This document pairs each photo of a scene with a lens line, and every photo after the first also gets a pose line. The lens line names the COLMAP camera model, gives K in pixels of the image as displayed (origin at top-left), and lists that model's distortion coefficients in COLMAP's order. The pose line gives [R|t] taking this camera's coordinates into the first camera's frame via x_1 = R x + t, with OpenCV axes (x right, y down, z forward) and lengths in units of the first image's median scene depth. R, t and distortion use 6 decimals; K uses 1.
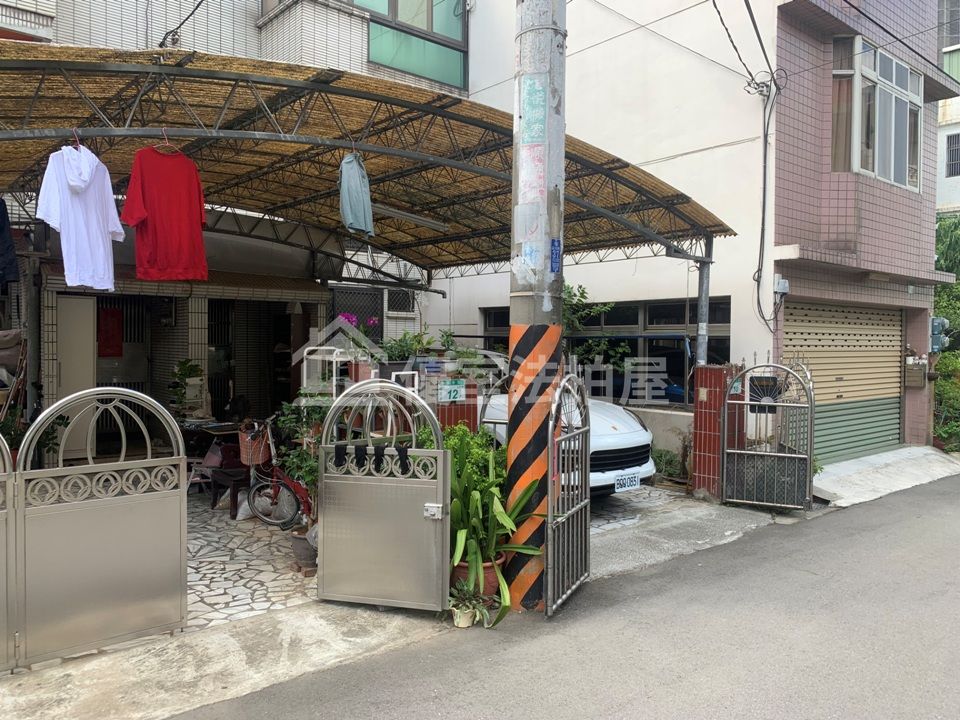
lens RADIAL K [[734.4, 0, 482.0], [0, 734.4, 355.7], [0, 0, 1]] dist [0.029012, -0.035742]
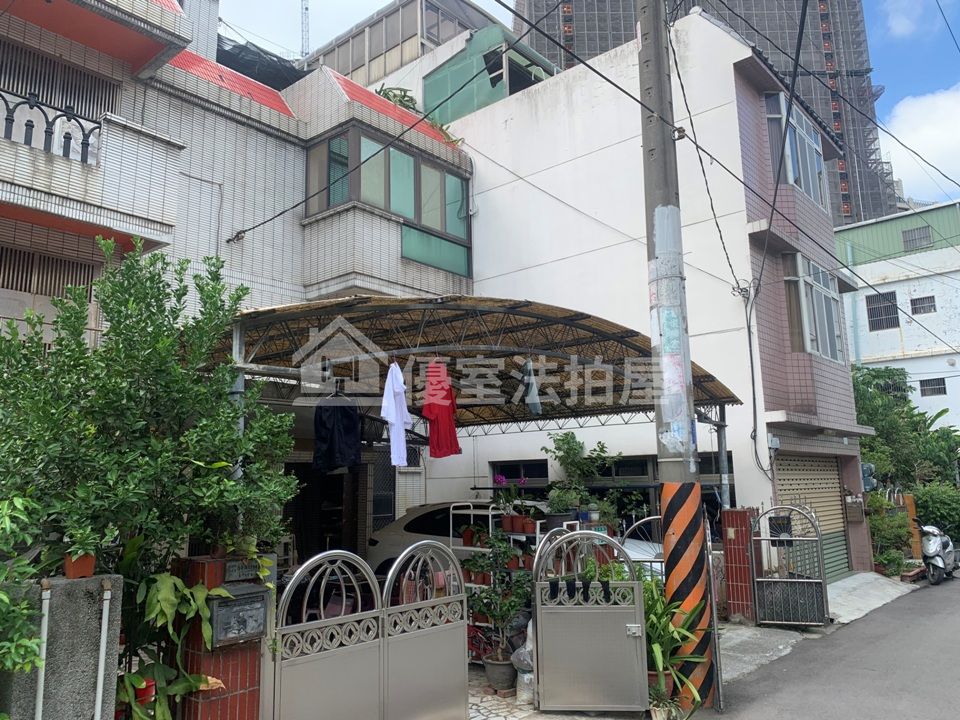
lens RADIAL K [[734.4, 0, 482.0], [0, 734.4, 355.7], [0, 0, 1]] dist [0.029012, -0.035742]
pose [[0.987163, -0.001729, 0.159706, -0.299877], [0.033381, 0.980091, -0.195721, -0.010477], [-0.156188, 0.198540, 0.967568, -0.180818]]
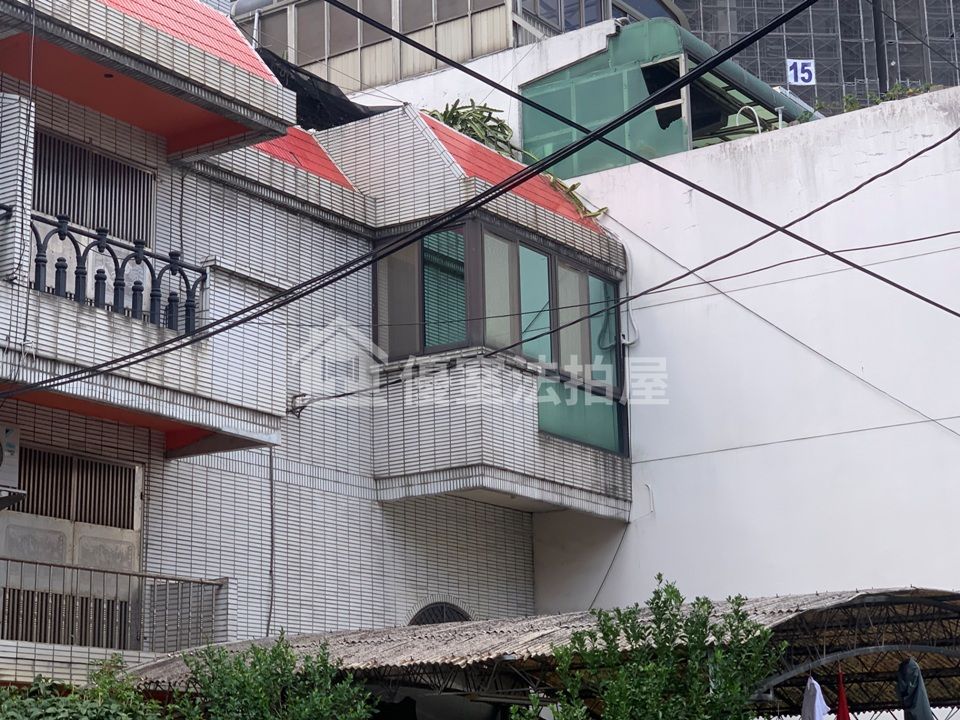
lens RADIAL K [[1889.3, 0, 478.0], [0, 1889.3, 337.9], [0, 0, 1]] dist [-0.001416, 0.342959]
pose [[0.965664, 0.036013, 0.257285, -0.944847], [0.035865, 0.962383, -0.269320, -0.001172], [-0.257305, 0.269300, 0.928047, -0.950884]]
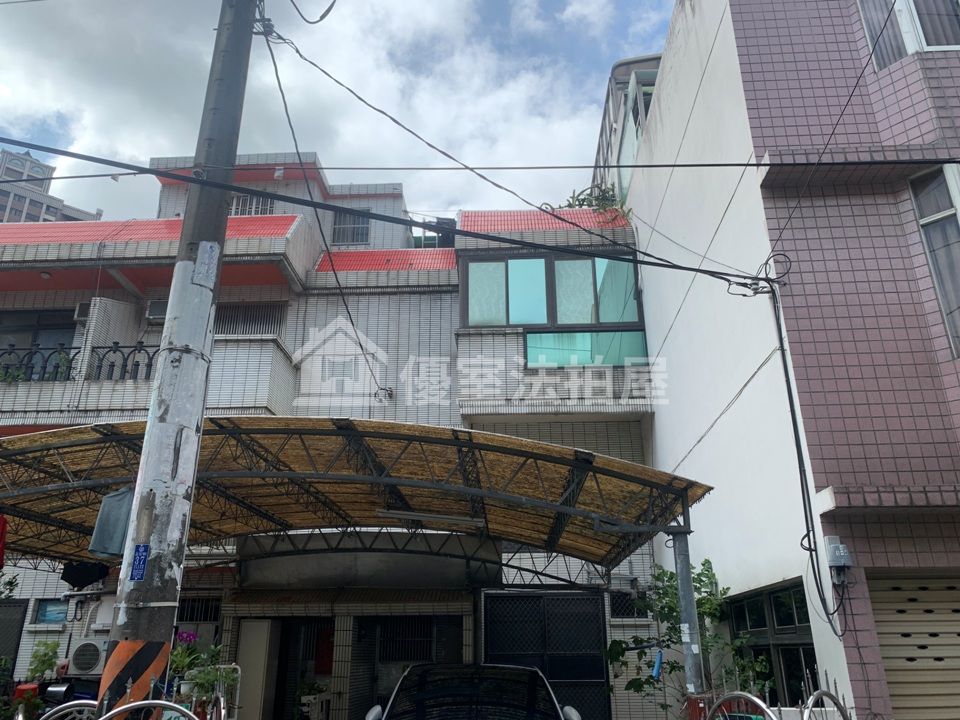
lens RADIAL K [[734.4, 0, 482.0], [0, 734.4, 355.7], [0, 0, 1]] dist [0.029012, -0.035742]
pose [[0.732733, -0.267463, -0.625752, 0.645092], [-0.000497, 0.919315, -0.393522, -0.003444], [0.680516, 0.288658, 0.673480, 0.339925]]
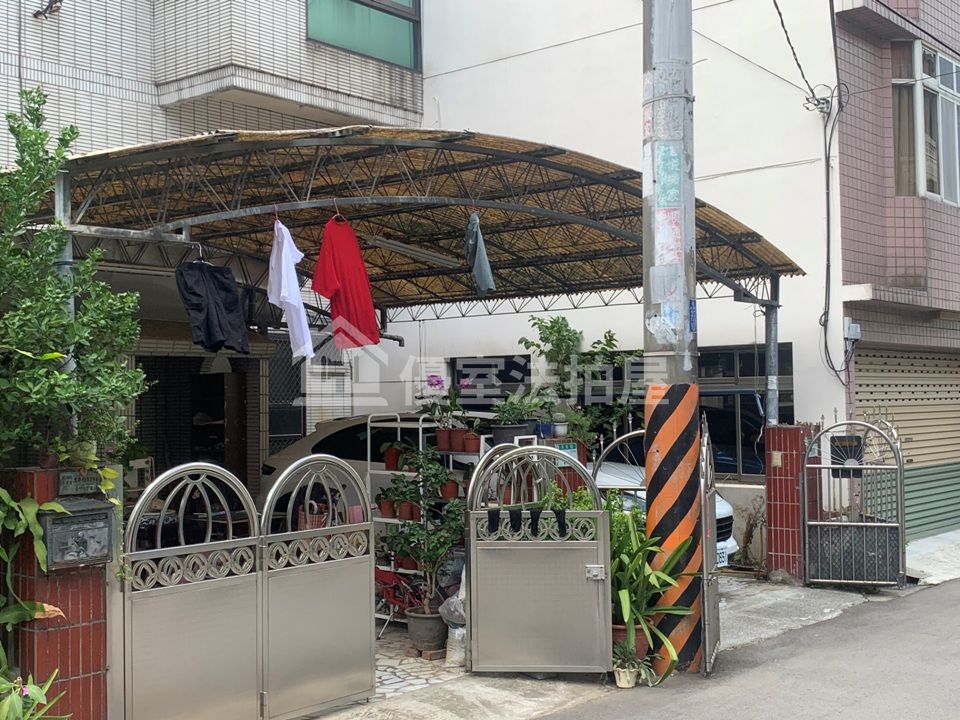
lens RADIAL K [[1215.1, 0, 480.0], [0, 1215.1, 360.0], [0, 0, 1]] dist [0.205382, -0.645056]
pose [[0.985634, -0.018491, 0.167881, -0.275686], [0.027790, 0.998196, -0.053215, 0.003698], [-0.166594, 0.057116, 0.984370, -0.356175]]
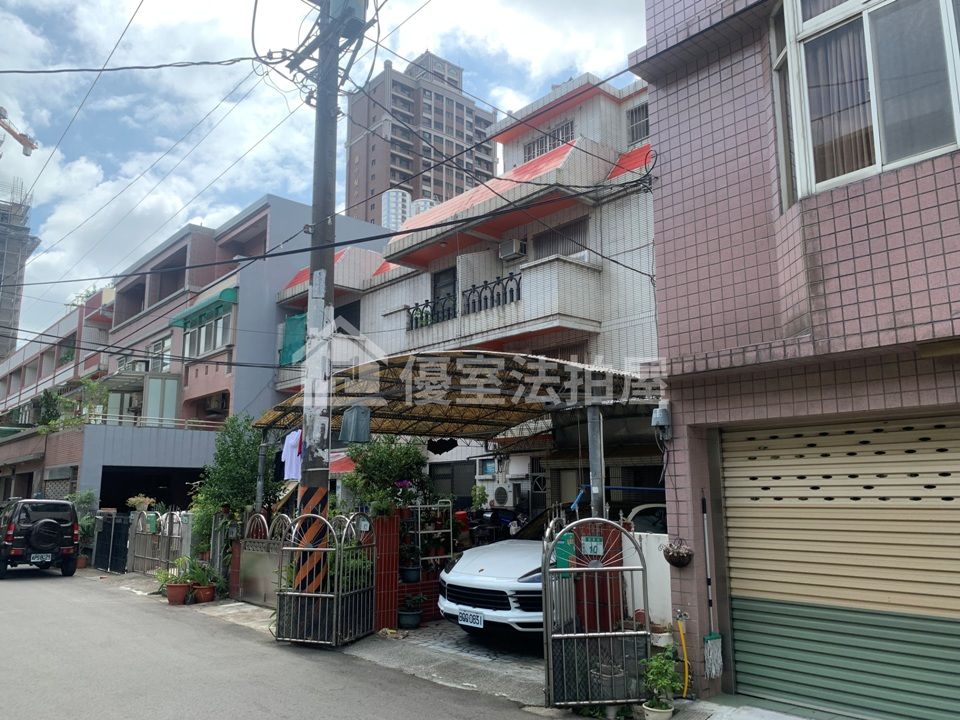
lens RADIAL K [[733.9, 0, 480.6], [0, 733.9, 364.1], [0, 0, 1]] dist [0.029867, -0.035630]
pose [[0.018520, -0.187517, -0.982087, 1.194515], [-0.019566, 0.981999, -0.187869, -0.002856], [0.999637, 0.022695, 0.014518, 0.838194]]
